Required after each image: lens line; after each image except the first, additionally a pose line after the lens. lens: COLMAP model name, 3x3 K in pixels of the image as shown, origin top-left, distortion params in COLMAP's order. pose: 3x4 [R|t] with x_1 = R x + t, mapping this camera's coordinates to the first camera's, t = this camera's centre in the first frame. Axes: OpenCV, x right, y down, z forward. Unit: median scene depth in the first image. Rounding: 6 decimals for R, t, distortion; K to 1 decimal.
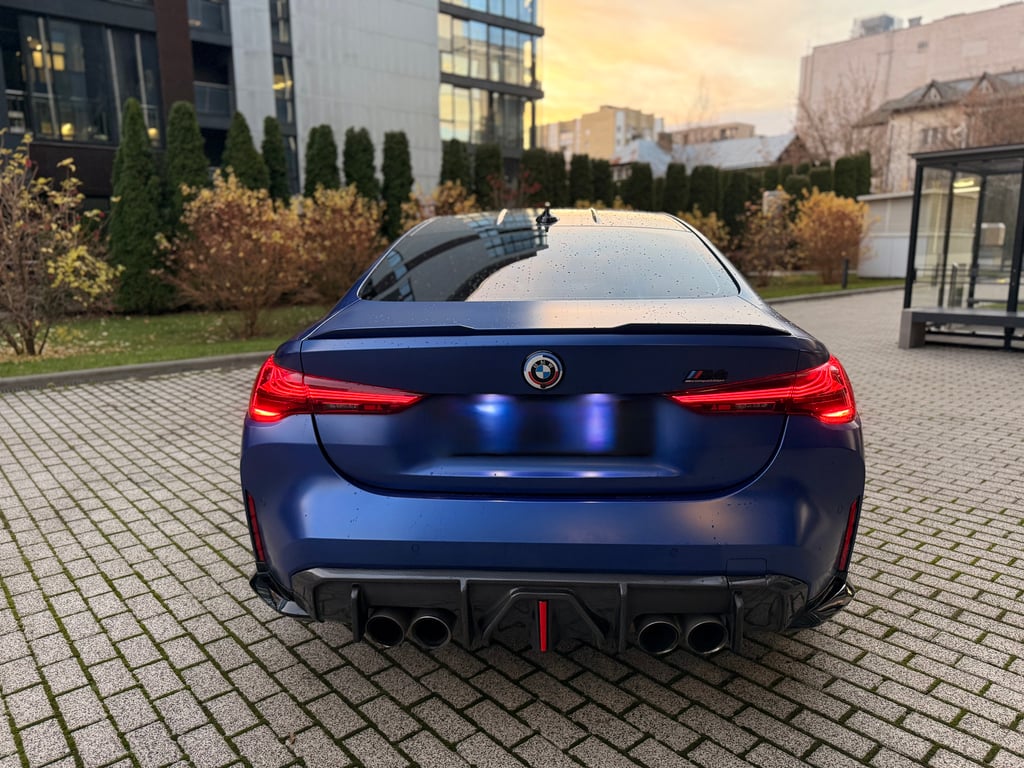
lens RADIAL K [[723.6, 0, 508.3], [0, 723.6, 387.0], [0, 0, 1]] dist [0.010758, -0.008786]
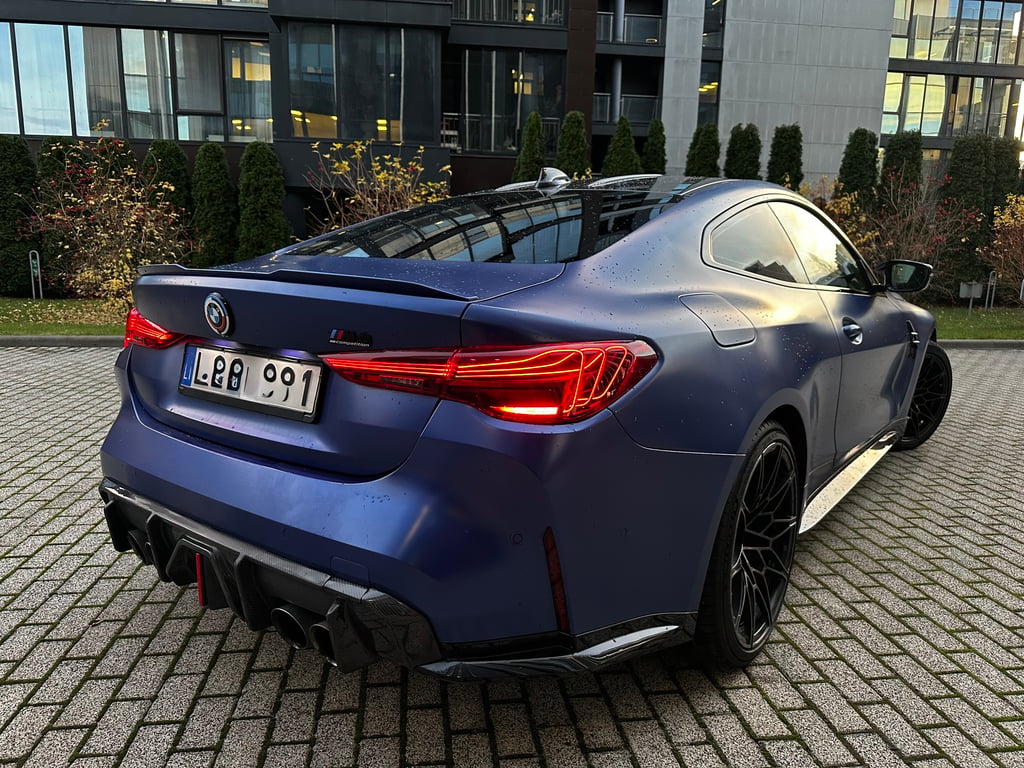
lens RADIAL K [[723.0, 0, 511.4], [0, 723.0, 386.4], [0, 0, 1]] dist [0.006670, -0.012055]
pose [[0.834254, 0.126961, -0.536565, 0.162501], [-0.132363, 0.990787, 0.028640, -0.001467], [0.535258, 0.047129, 0.843373, 0.072399]]
